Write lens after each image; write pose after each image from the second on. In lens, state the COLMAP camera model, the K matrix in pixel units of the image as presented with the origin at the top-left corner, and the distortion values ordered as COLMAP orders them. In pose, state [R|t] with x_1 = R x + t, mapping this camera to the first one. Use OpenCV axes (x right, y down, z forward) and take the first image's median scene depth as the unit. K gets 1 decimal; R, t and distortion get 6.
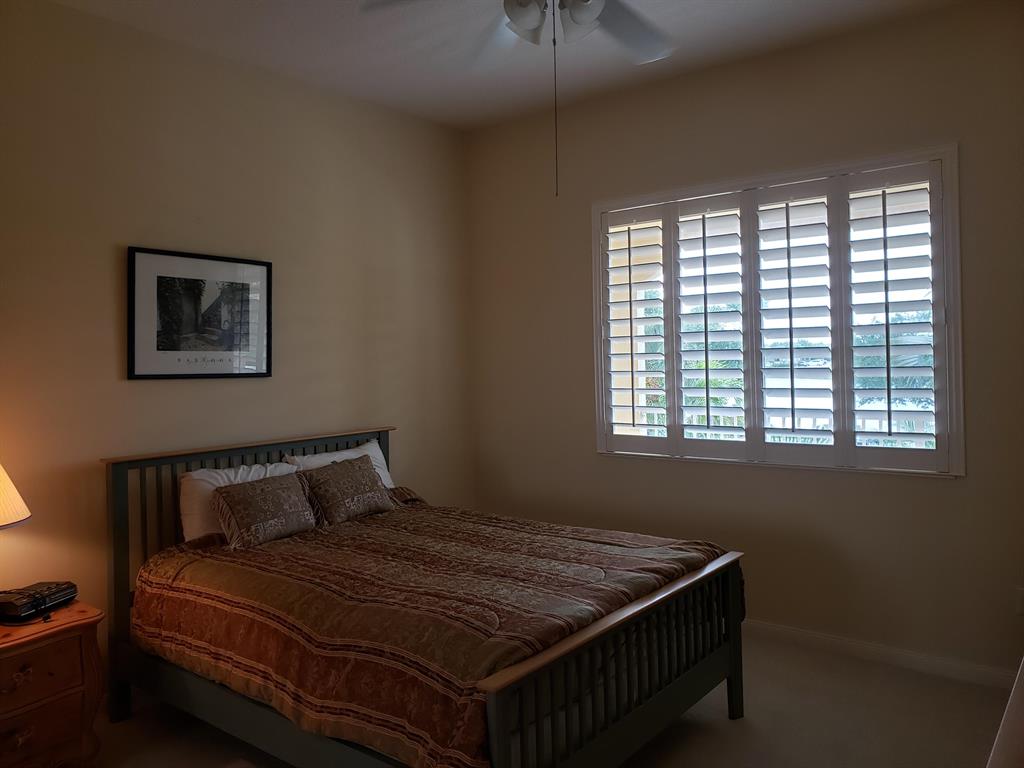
lens RADIAL K [[792.8, 0, 515.0], [0, 792.8, 378.0], [0, 0, 1]] dist [0.036512, -0.032942]
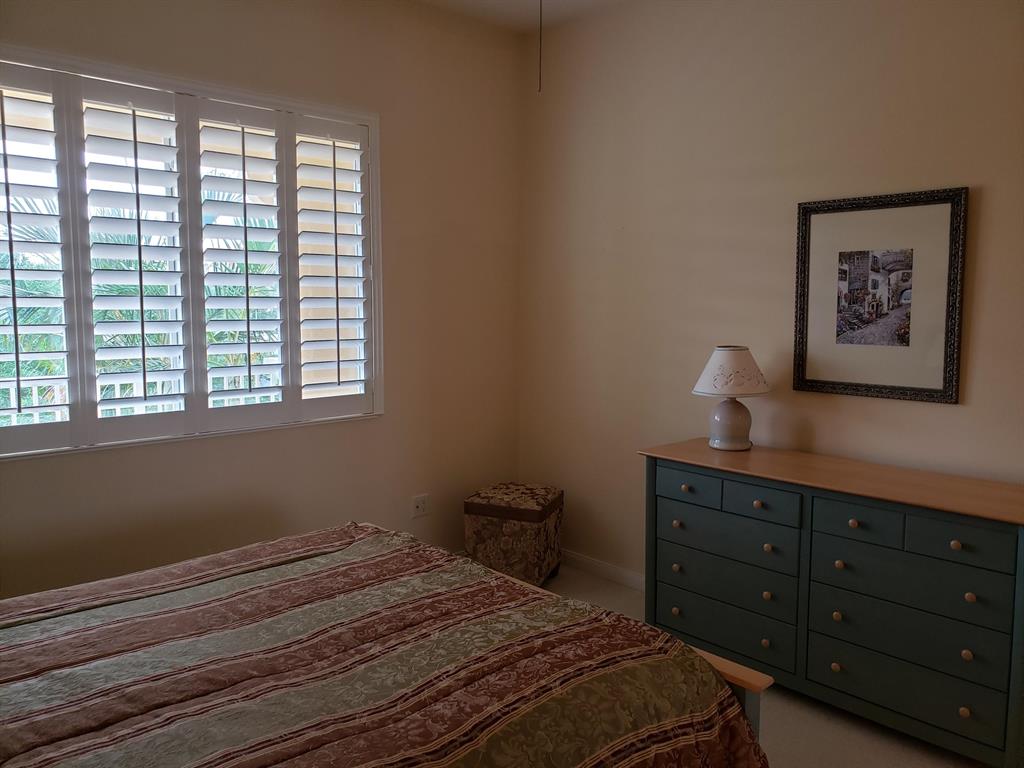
lens RADIAL K [[792.8, 0, 477.6], [0, 792.8, 387.3], [0, 0, 1]] dist [0.036512, -0.032942]
pose [[0.180737, -0.084723, 0.979876, -0.531252], [0.015944, 0.996404, 0.083212, -0.008174], [-0.983402, 0.000583, 0.181438, 0.662119]]
